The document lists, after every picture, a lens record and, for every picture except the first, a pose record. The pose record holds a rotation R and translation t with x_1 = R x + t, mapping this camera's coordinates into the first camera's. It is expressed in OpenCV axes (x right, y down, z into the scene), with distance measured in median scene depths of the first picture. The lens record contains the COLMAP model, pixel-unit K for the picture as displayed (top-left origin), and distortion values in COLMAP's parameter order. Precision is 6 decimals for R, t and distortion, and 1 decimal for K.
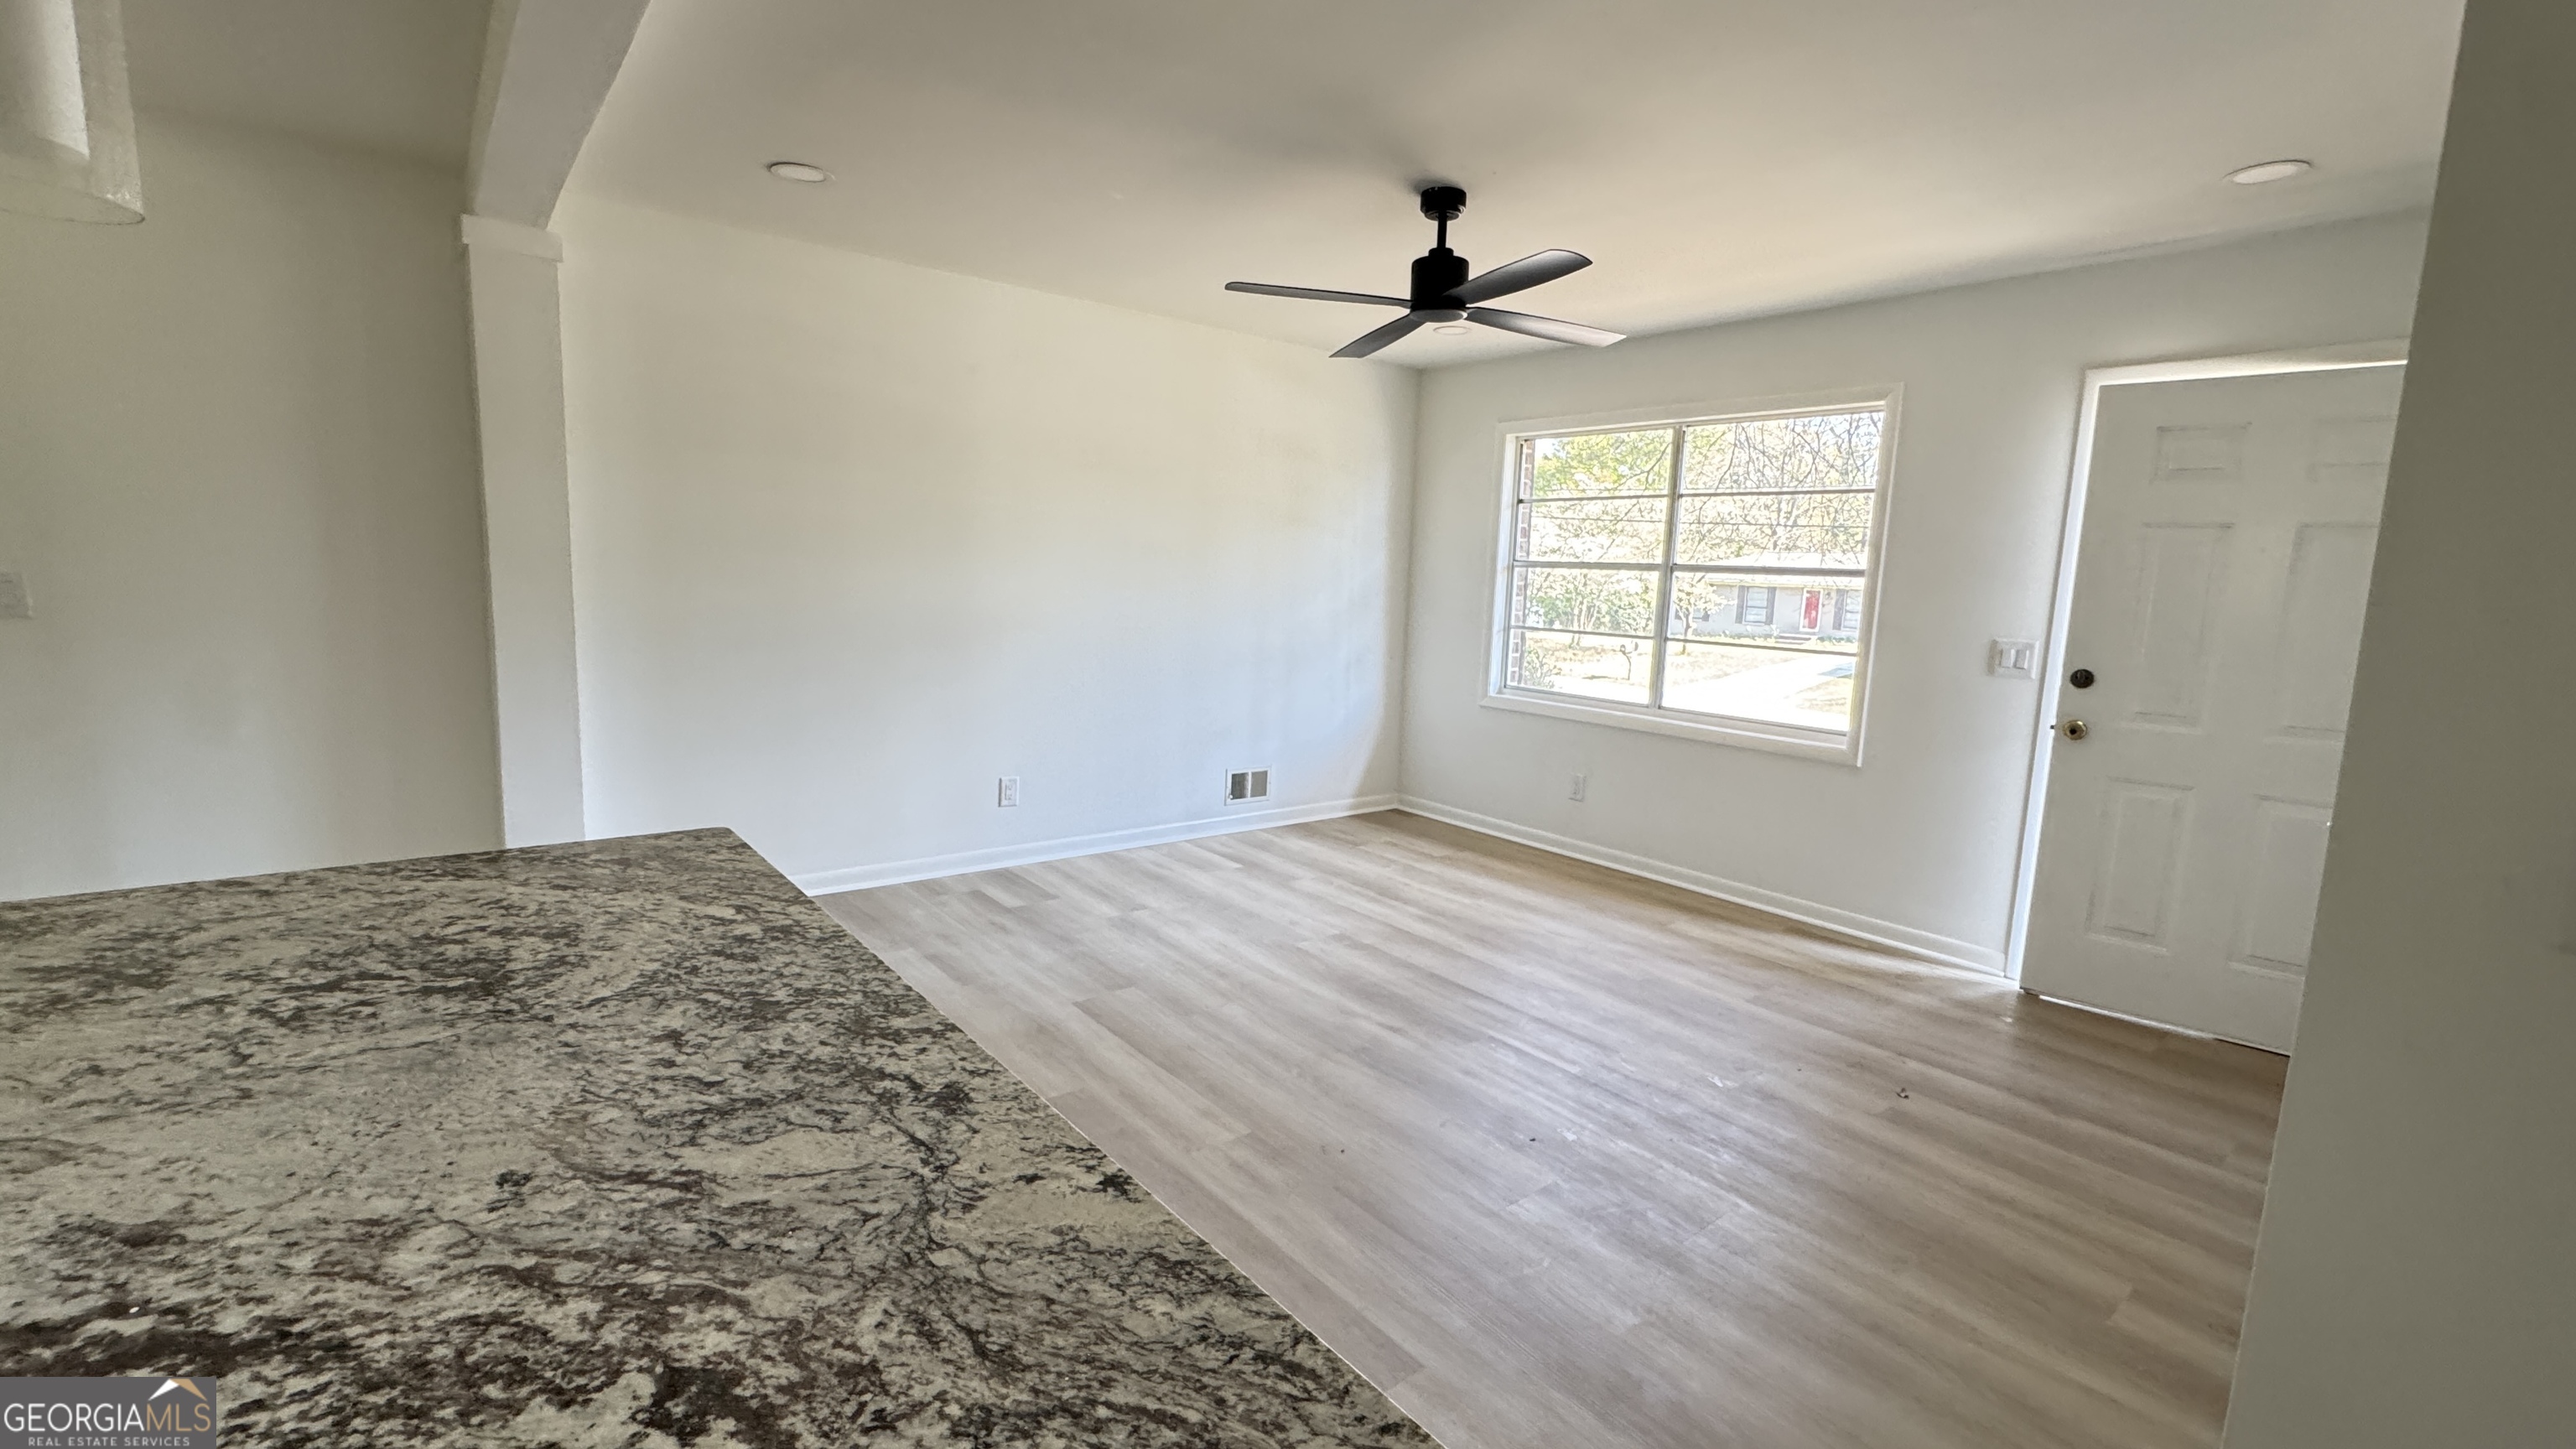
lens RADIAL K [[1071.5, 0, 1294.0], [0, 1071.5, 716.5], [0, 0, 1]] dist [-0.007351, 0.000690]
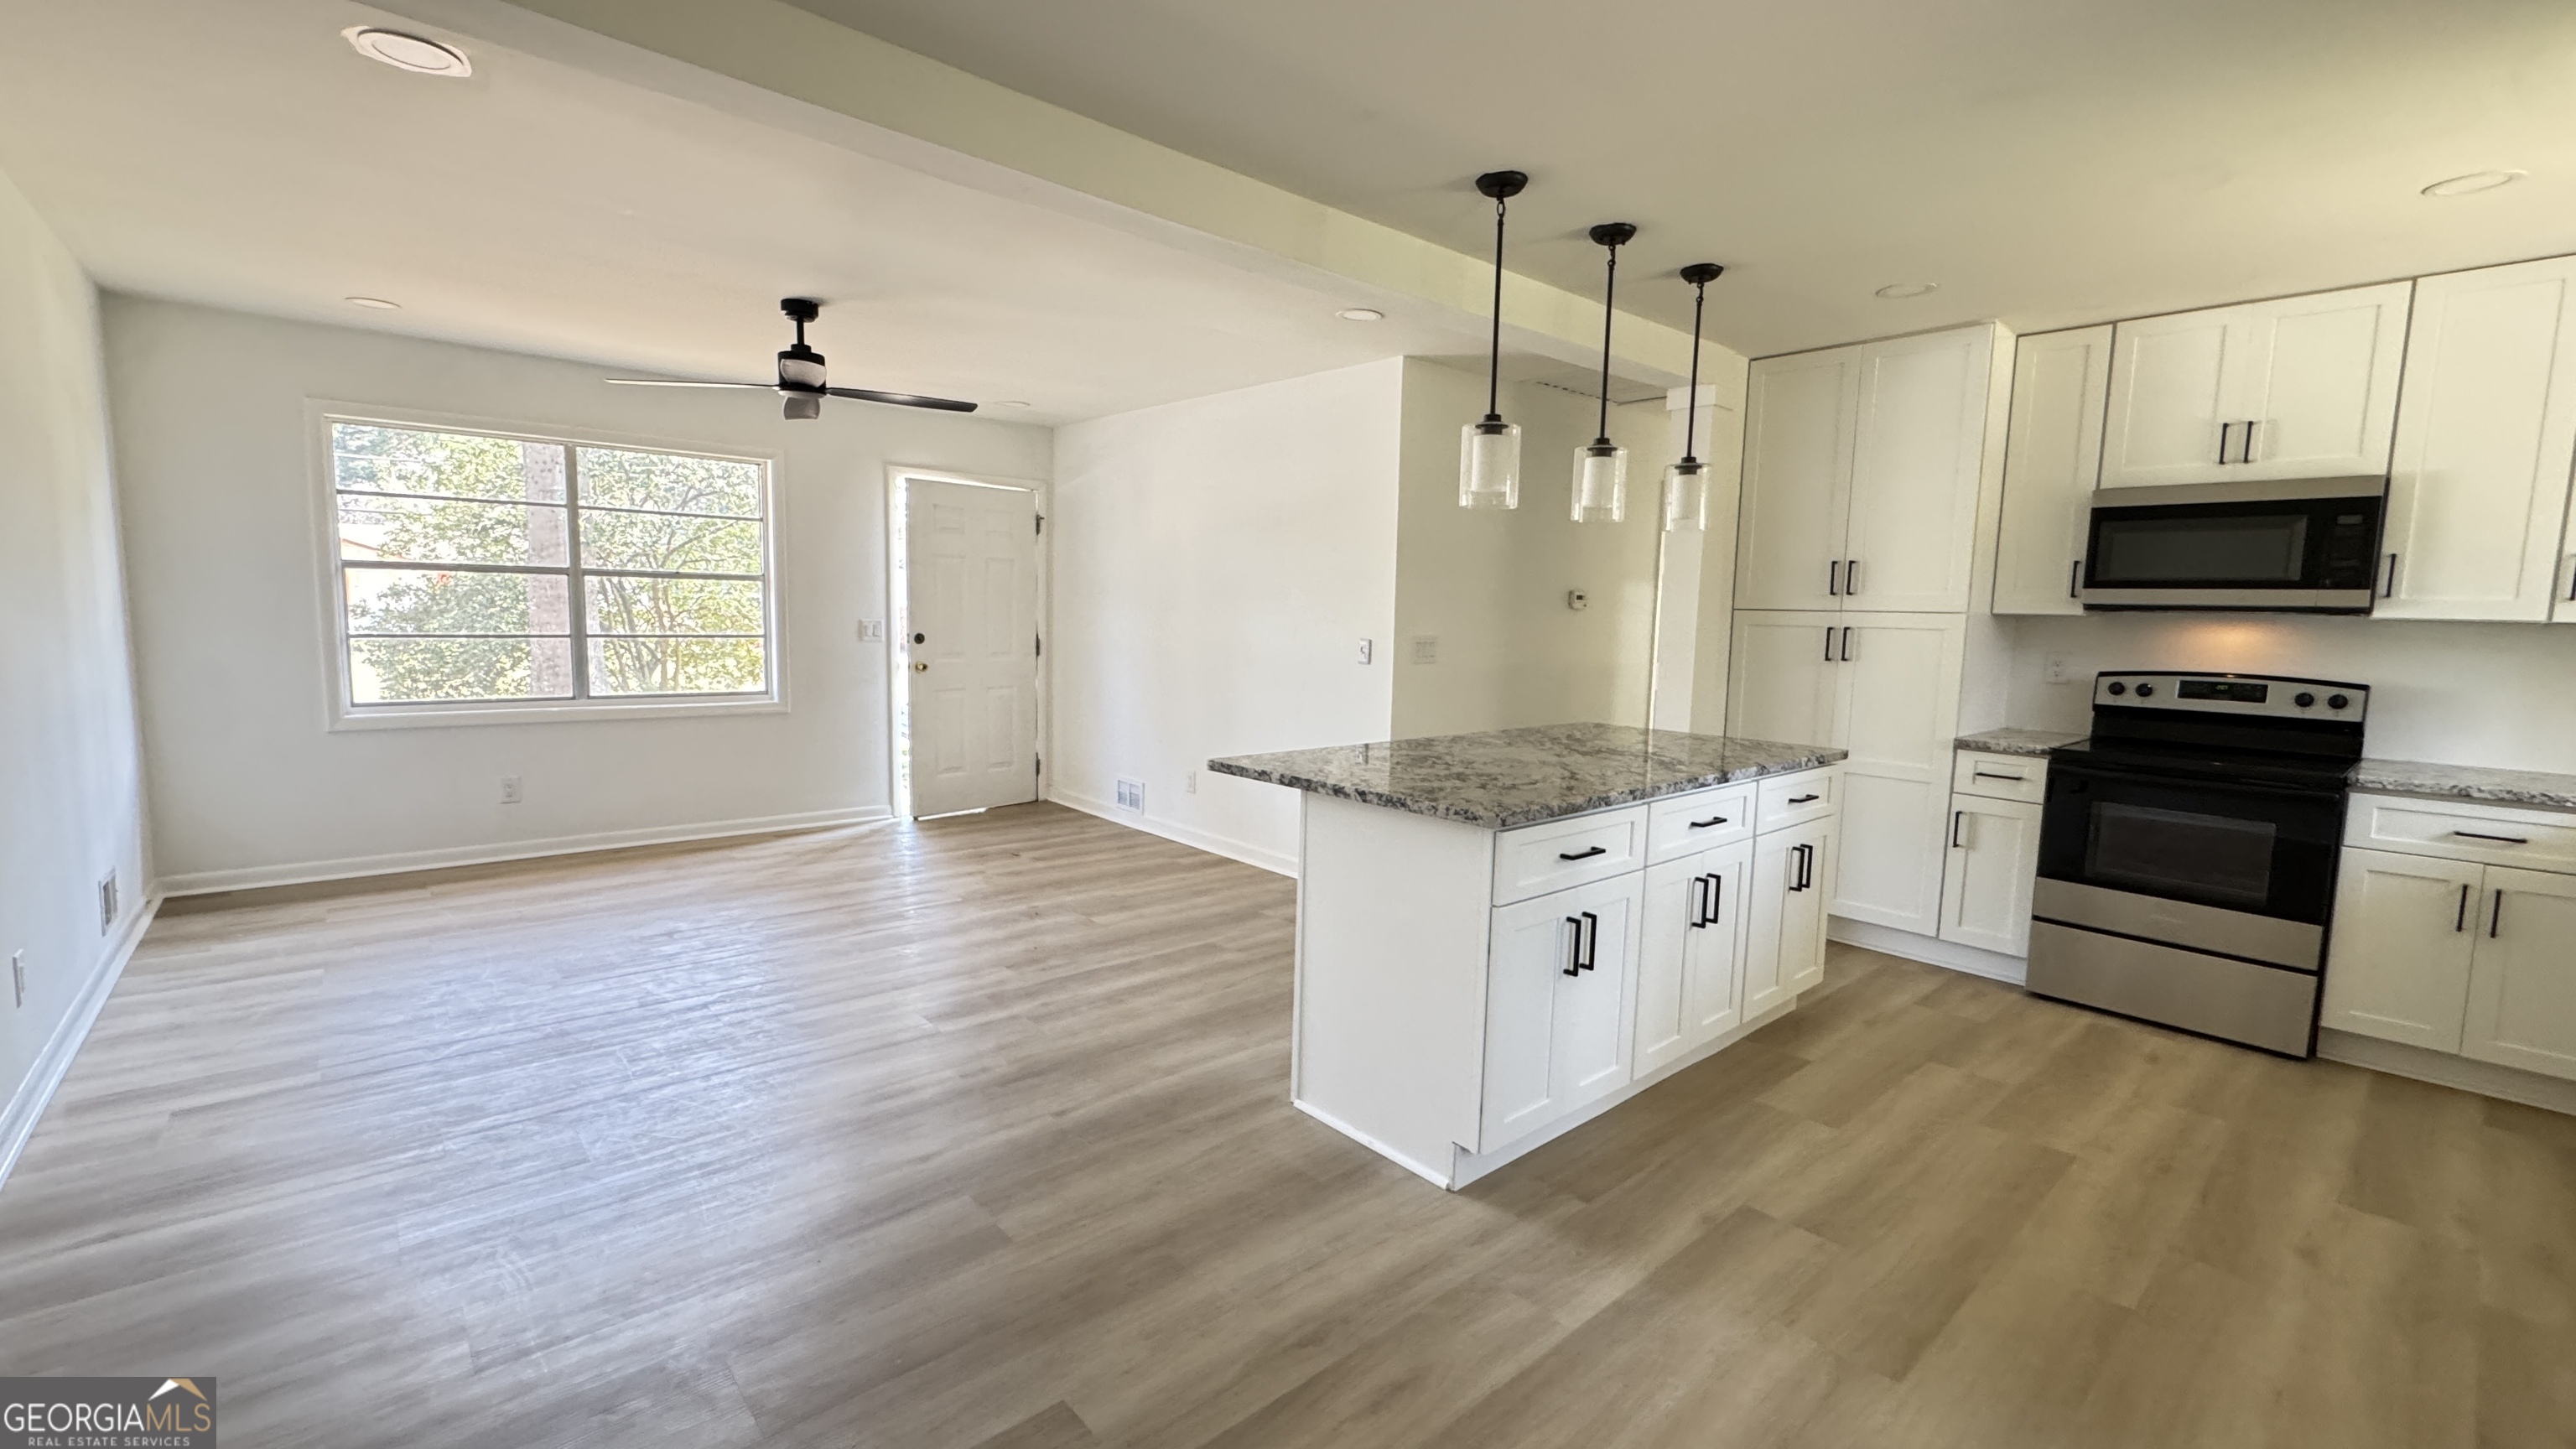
lens RADIAL K [[1071.5, 0, 1289.4], [0, 1071.5, 718.4], [0, 0, 1]] dist [-0.007351, 0.000690]
pose [[-0.048966, -0.139257, 0.989045, -4.089927], [0.110011, 0.983456, 0.143917, -0.344942], [-0.992723, 0.115853, -0.032836, 1.650384]]
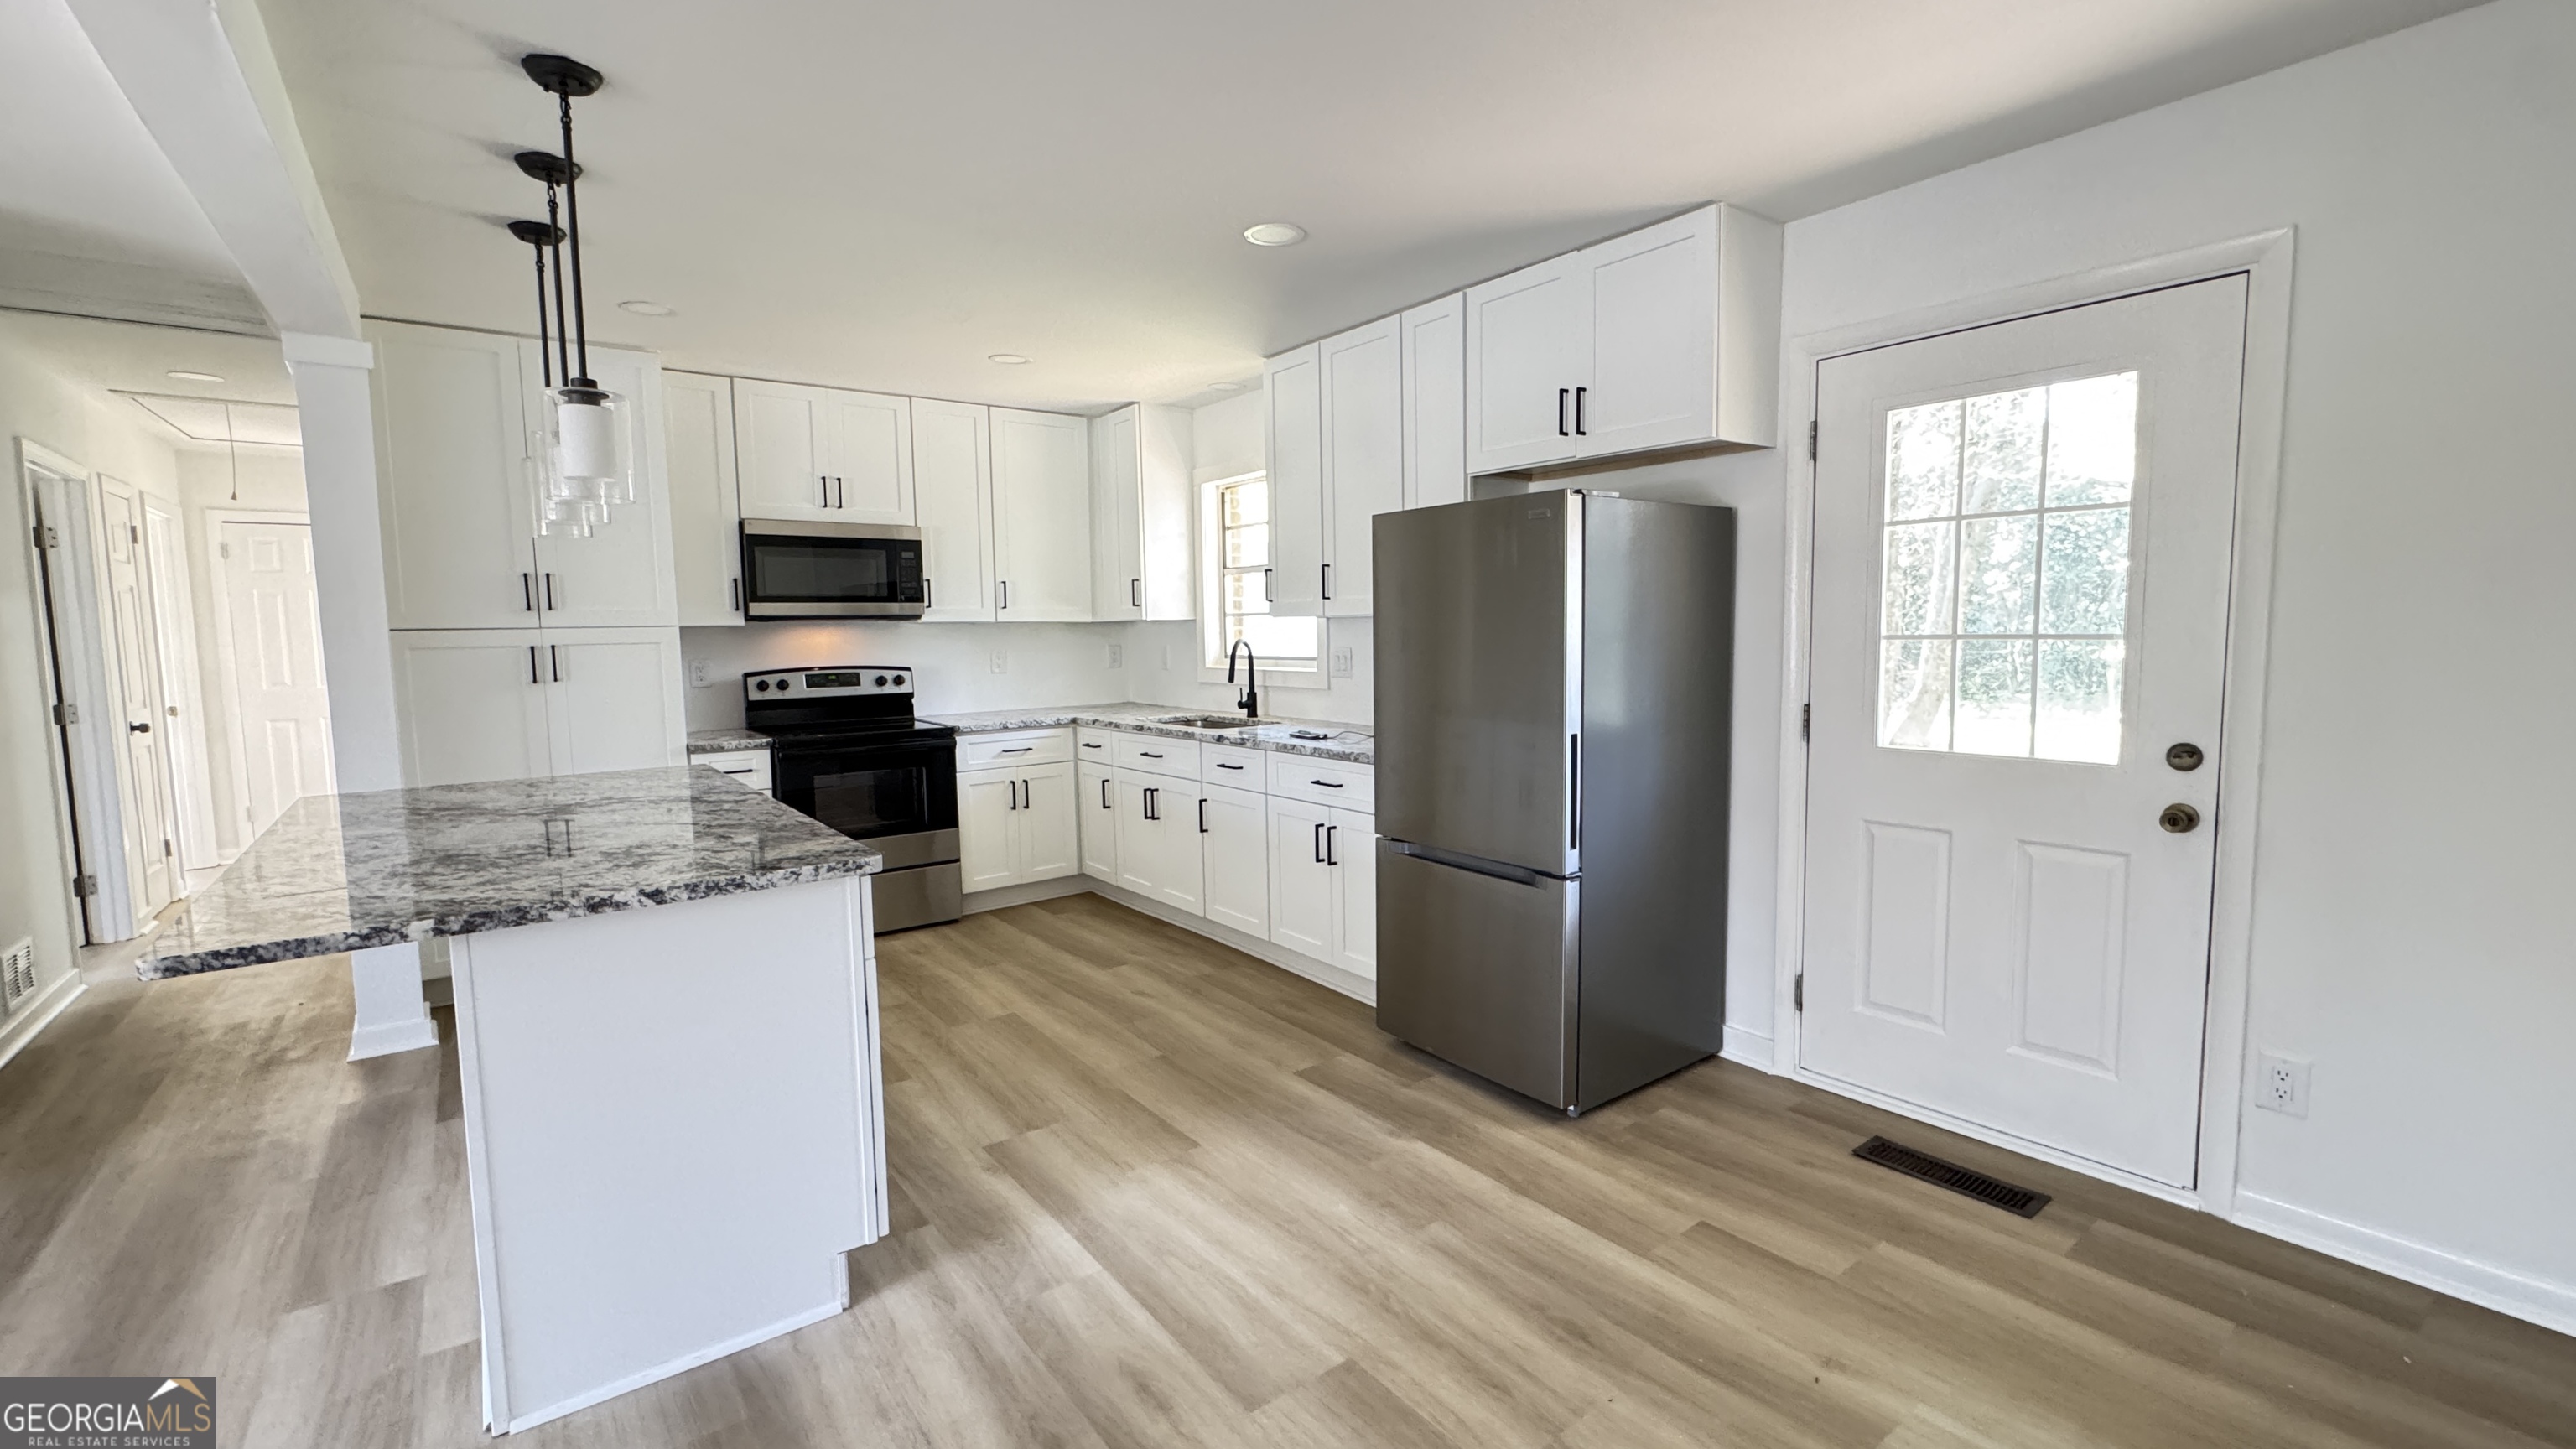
lens RADIAL K [[1071.5, 0, 1294.0], [0, 1071.5, 715.7], [0, 0, 1]] dist [-0.007351, 0.000690]
pose [[-0.999628, -0.021666, 0.016552, -2.622913], [-0.017557, 0.975974, 0.217177, -0.501807], [-0.020860, 0.216806, -0.975992, 3.202893]]
